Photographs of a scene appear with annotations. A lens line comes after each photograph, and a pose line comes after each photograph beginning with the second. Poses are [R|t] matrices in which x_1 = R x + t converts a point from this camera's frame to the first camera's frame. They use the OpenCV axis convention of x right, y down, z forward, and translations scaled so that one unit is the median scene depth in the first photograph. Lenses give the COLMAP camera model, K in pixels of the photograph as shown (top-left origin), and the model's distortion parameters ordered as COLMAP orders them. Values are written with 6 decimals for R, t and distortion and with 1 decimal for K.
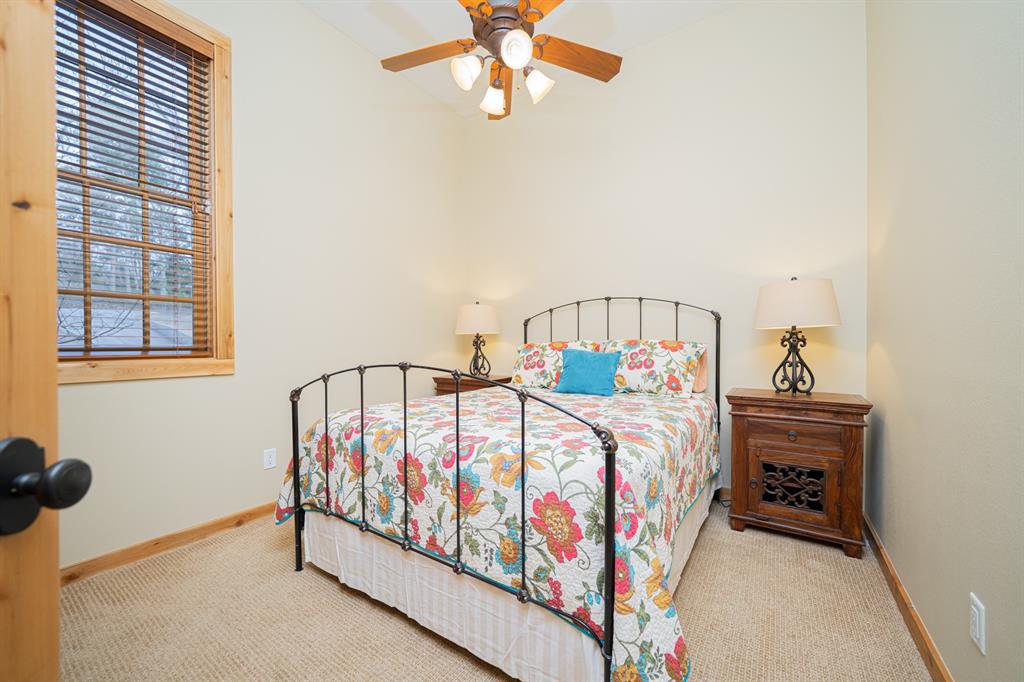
lens RADIAL K [[398.7, 0, 507.0], [0, 398.7, 342.2], [0, 0, 1]] dist [0.000691, 0.000005]
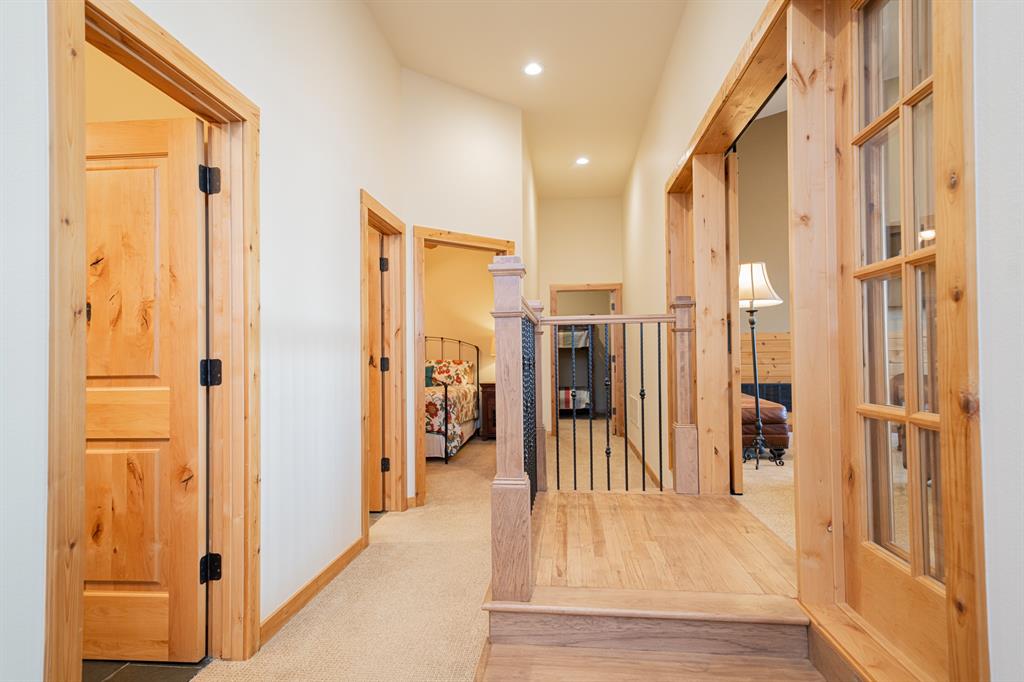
lens RADIAL K [[588.4, 0, 511.7], [0, 588.4, 343.6], [0, 0, 1]] dist [-0.000084, -0.000002]
pose [[0.879812, -0.001786, 0.475319, -1.907452], [0.015408, 0.999575, -0.024765, -0.022300], [-0.475073, 0.029112, 0.879465, -4.399010]]
